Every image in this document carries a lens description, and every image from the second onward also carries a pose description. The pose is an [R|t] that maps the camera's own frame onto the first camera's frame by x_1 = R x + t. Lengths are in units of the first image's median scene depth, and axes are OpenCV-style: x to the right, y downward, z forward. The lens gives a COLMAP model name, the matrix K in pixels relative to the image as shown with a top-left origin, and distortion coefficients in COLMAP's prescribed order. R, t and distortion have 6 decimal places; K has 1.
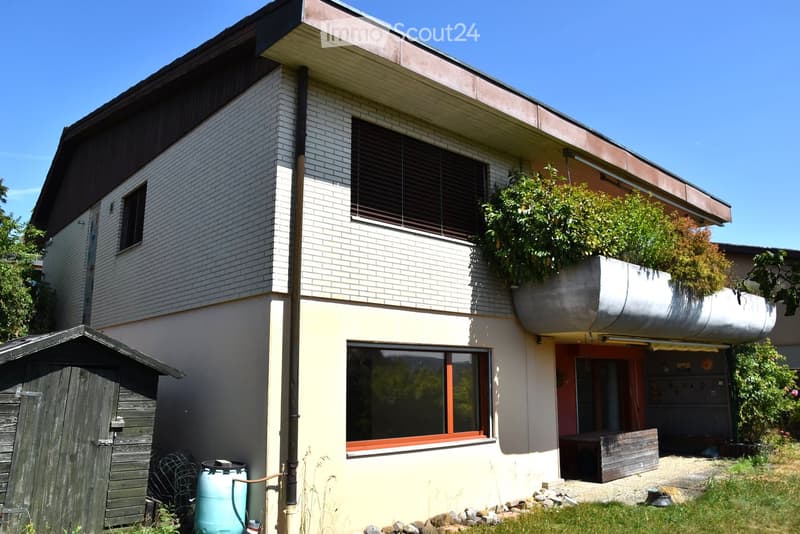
lens RADIAL K [[624.2, 0, 400.0], [0, 624.2, 267.0], [0, 0, 1]] dist [-0.157145, 0.091990]
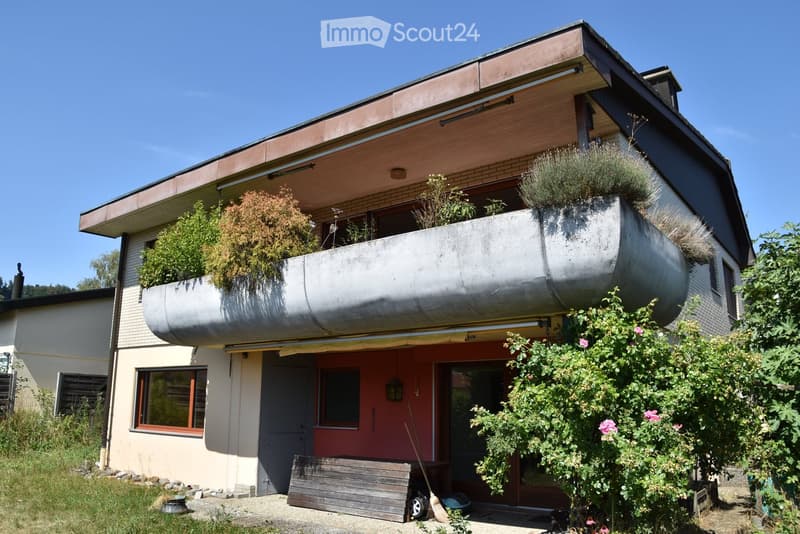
lens RADIAL K [[624.2, 0, 400.0], [0, 624.2, 267.0], [0, 0, 1]] dist [-0.157145, 0.091990]
pose [[0.172694, -0.210409, -0.962240, 1.445656], [0.174278, 0.968031, -0.180398, 0.225751], [0.969435, -0.136544, 0.203843, 1.125437]]
